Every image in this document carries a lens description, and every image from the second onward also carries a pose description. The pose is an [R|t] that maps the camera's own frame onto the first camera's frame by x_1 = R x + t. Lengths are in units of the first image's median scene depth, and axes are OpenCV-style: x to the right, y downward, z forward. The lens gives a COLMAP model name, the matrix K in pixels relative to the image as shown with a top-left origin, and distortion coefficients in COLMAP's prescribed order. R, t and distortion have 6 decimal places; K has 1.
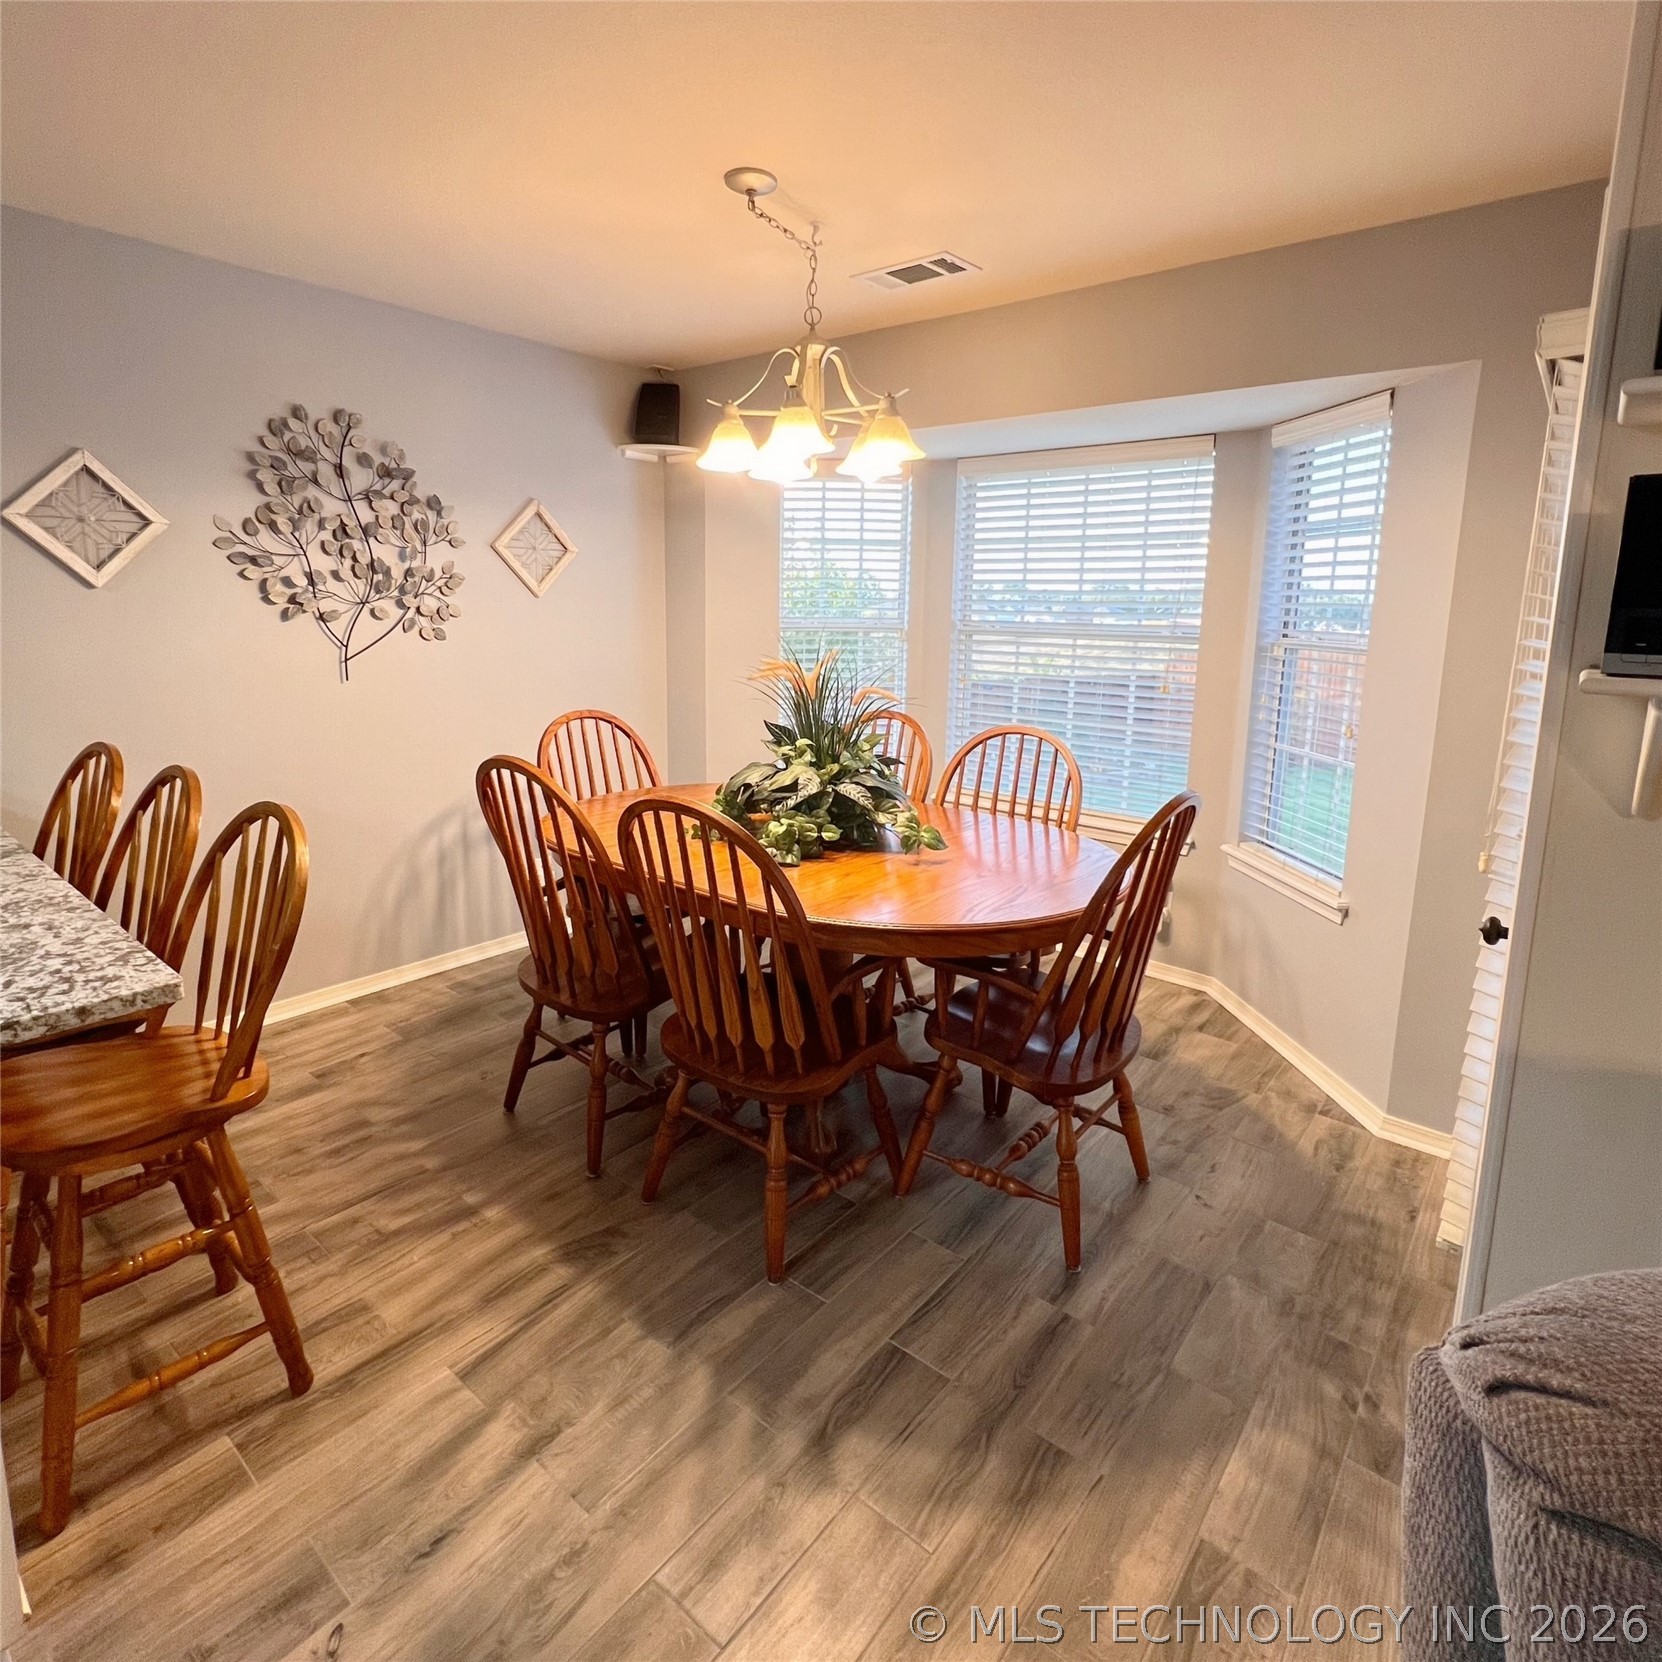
lens RADIAL K [[919.7, 0, 849.3], [0, 919.7, 741.9], [0, 0, 1]] dist [-0.003478, 0.000612]
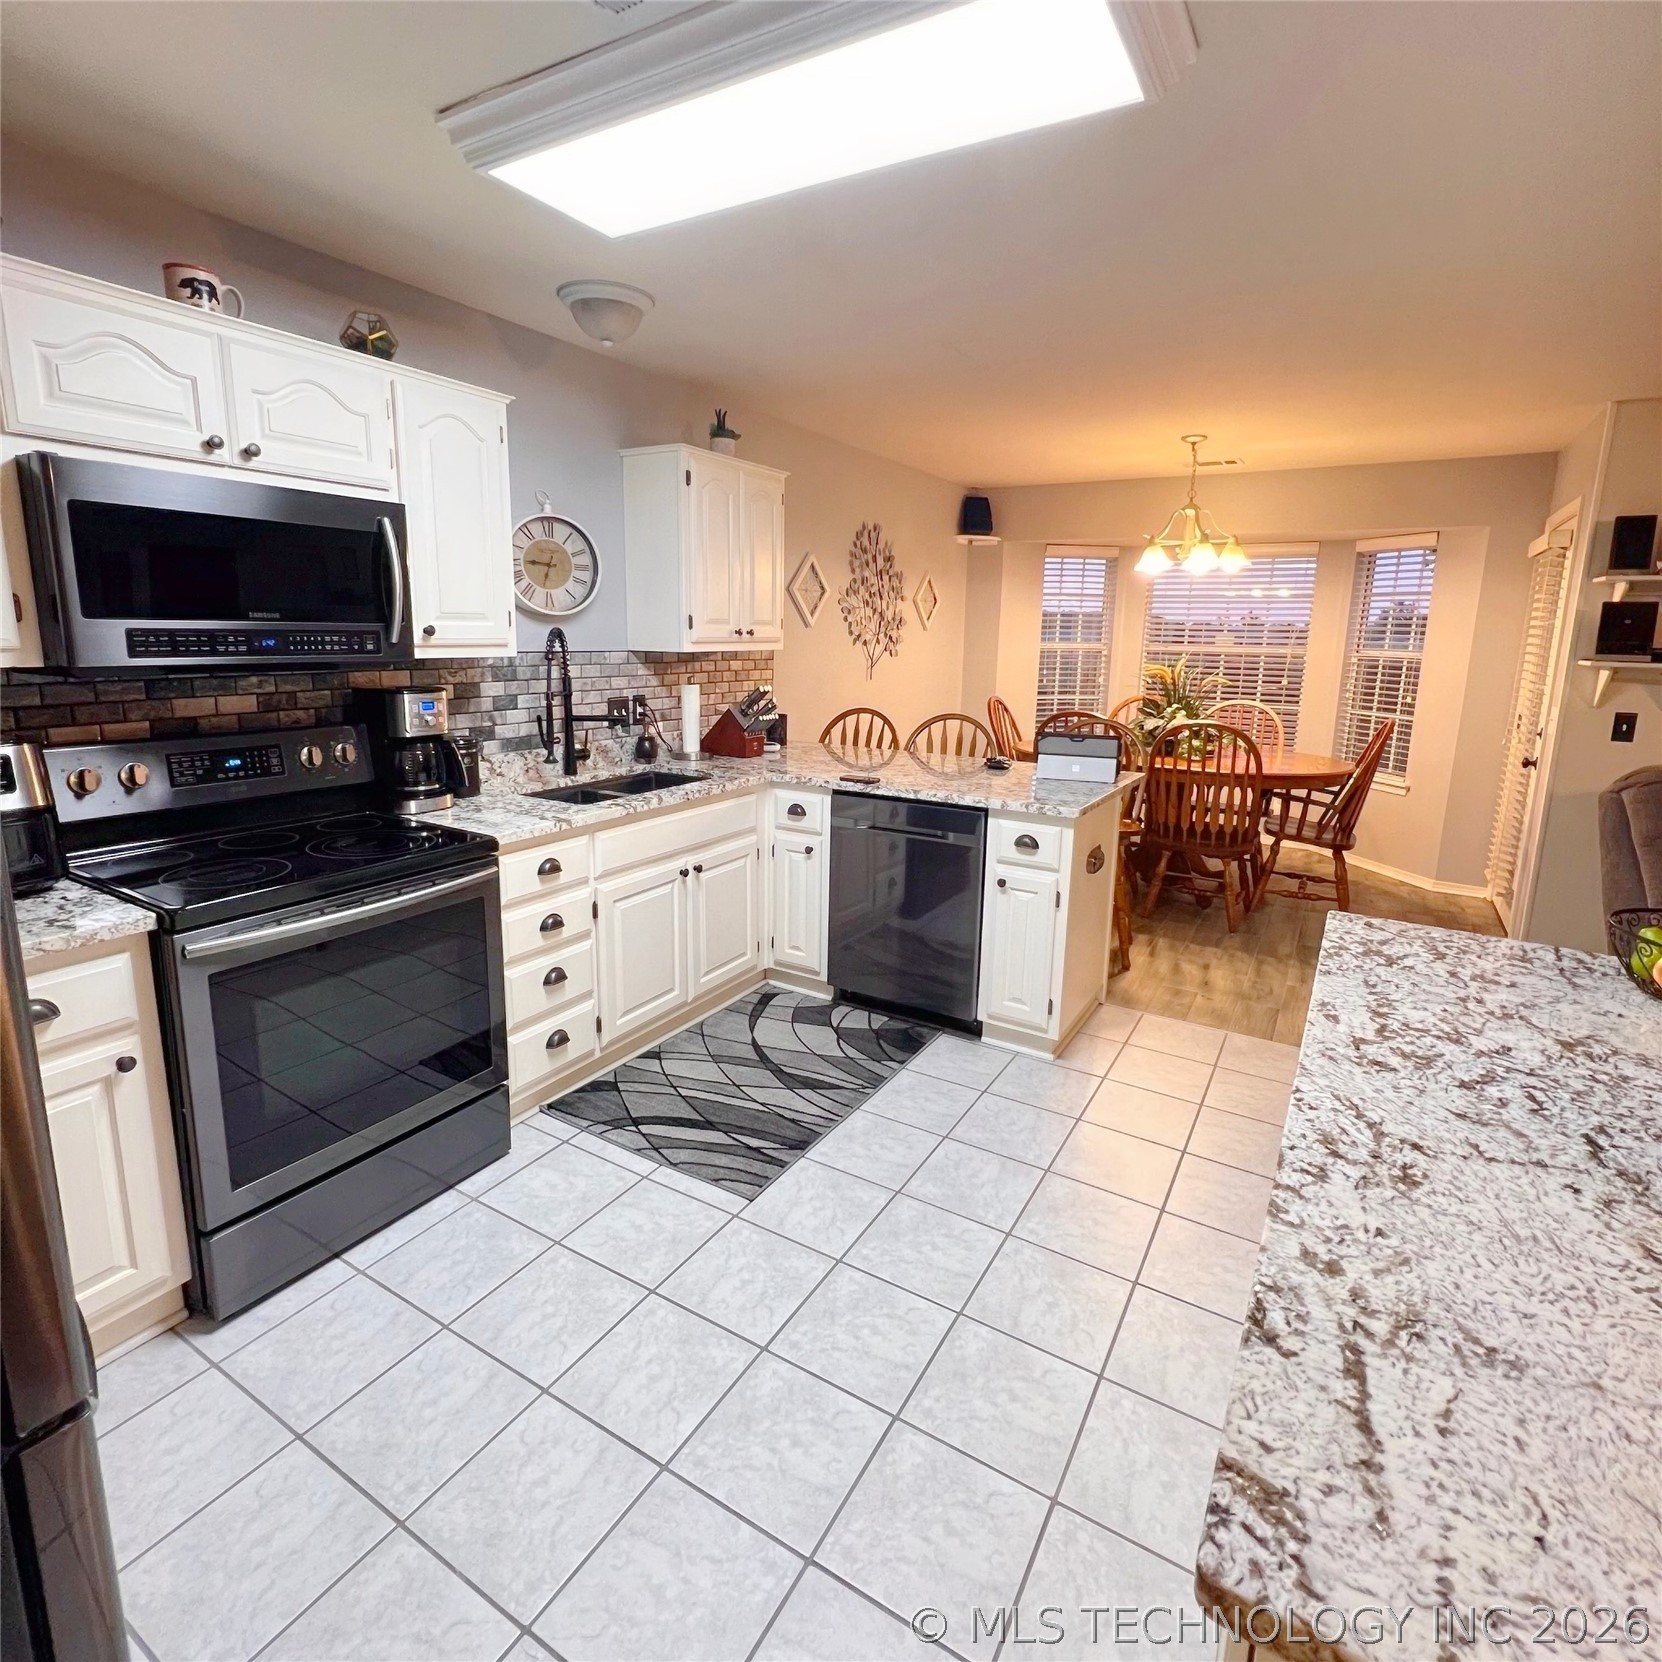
lens RADIAL K [[919.7, 0, 813.3], [0, 919.7, 783.9], [0, 0, 1]] dist [-0.003478, 0.000612]
pose [[0.987991, -0.025158, 0.152447, -1.592075], [0.021972, 0.999504, 0.022546, 0.151593], [-0.152939, -0.018925, 0.988054, -1.202240]]
